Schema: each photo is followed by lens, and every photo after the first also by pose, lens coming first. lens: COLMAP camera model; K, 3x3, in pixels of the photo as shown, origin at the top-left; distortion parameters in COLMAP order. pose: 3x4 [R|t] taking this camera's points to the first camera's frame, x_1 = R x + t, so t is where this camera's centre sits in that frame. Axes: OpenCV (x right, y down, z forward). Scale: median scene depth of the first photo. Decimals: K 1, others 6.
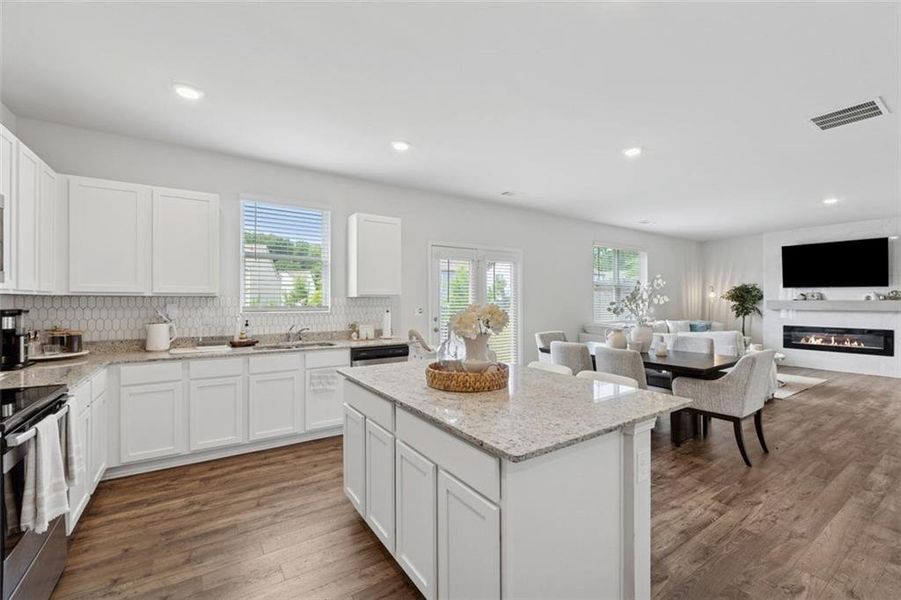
lens RADIAL K [[383.2, 0, 457.4], [0, 383.2, 304.1], [0, 0, 1]] dist [-0.005134, -0.000702]
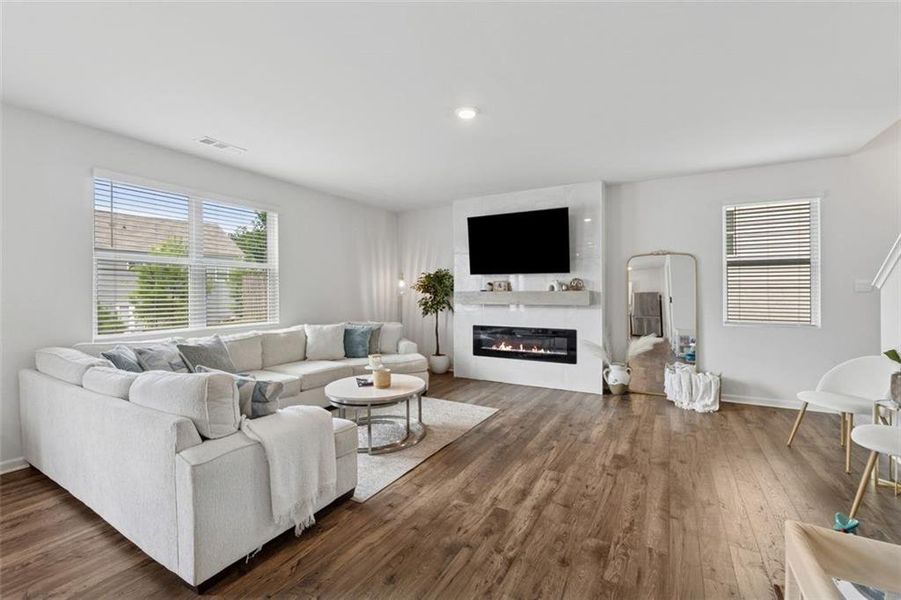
lens RADIAL K [[383.2, 0, 452.3], [0, 383.2, 295.3], [0, 0, 1]] dist [-0.005134, -0.000702]
pose [[0.899740, -0.009040, 0.436332, 0.597073], [0.008222, 0.999959, 0.003763, -0.006401], [-0.436349, 0.000202, 0.899778, 0.421196]]
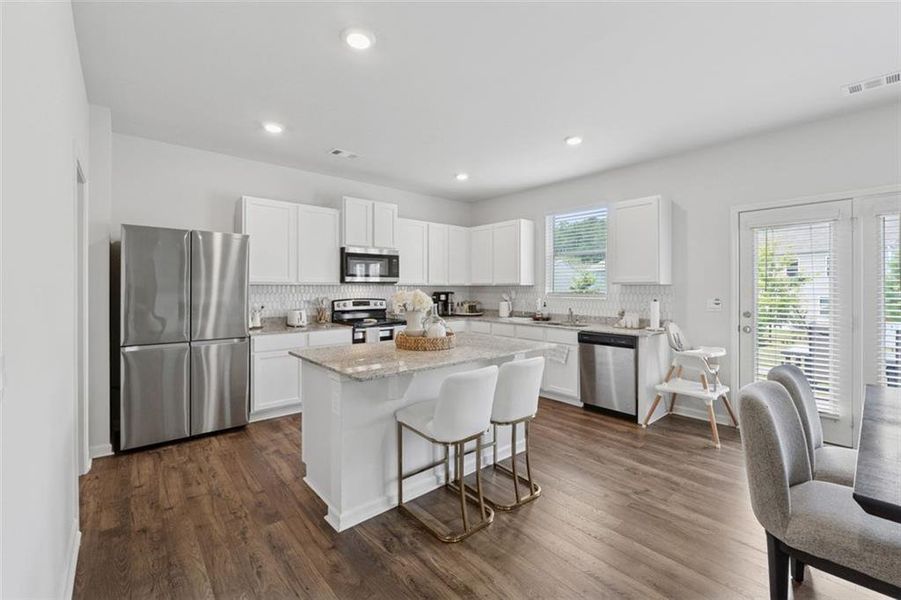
lens RADIAL K [[383.2, 0, 455.0], [0, 383.2, 290.4], [0, 0, 1]] dist [-0.005134, -0.000702]
pose [[0.110034, 0.006932, -0.993904, 0.452664], [-0.008924, 0.999942, 0.005986, -0.003645], [0.993888, 0.008211, 0.110090, 0.296517]]
